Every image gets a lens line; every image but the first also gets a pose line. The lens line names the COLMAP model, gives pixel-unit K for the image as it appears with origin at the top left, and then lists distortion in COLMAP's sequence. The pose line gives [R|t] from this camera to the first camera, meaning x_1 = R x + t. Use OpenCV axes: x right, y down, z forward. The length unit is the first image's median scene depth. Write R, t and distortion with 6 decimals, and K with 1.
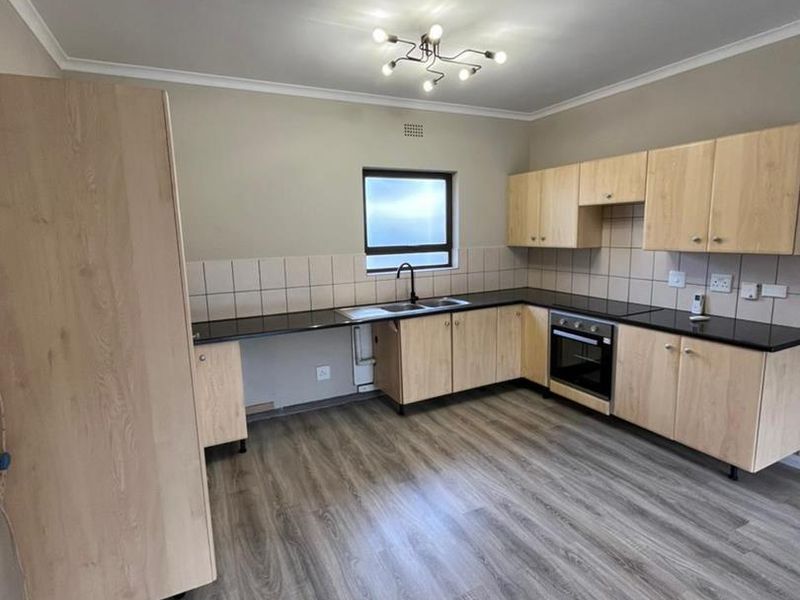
lens RADIAL K [[432.8, 0, 400.7], [0, 432.8, 298.4], [0, 0, 1]] dist [0.004804, 0.000186]
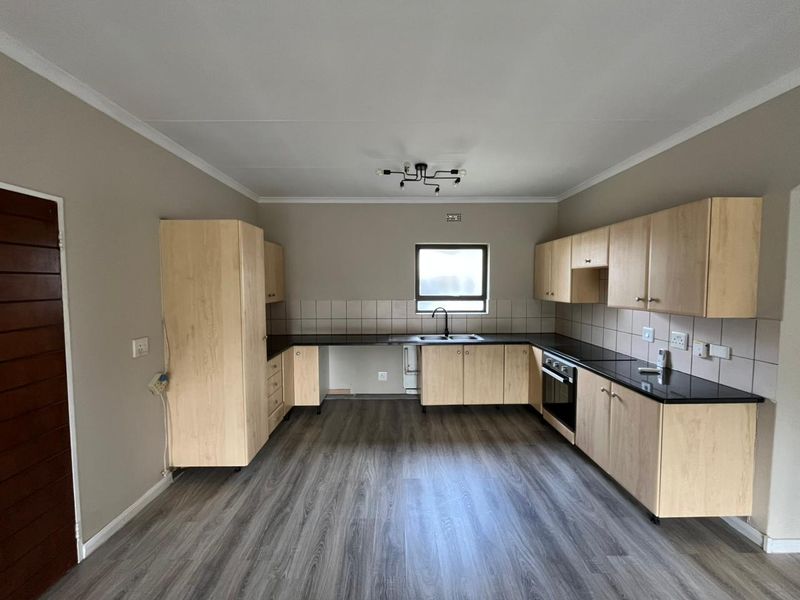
lens RADIAL K [[322.8, 0, 399.1], [0, 322.8, 301.7], [0, 0, 1]] dist [-0.010487, -0.000289]
pose [[0.900011, 0.046786, -0.433350, 0.413931], [-0.088175, 0.993209, -0.075899, -0.008315], [0.426856, 0.106521, 0.898024, -0.030190]]
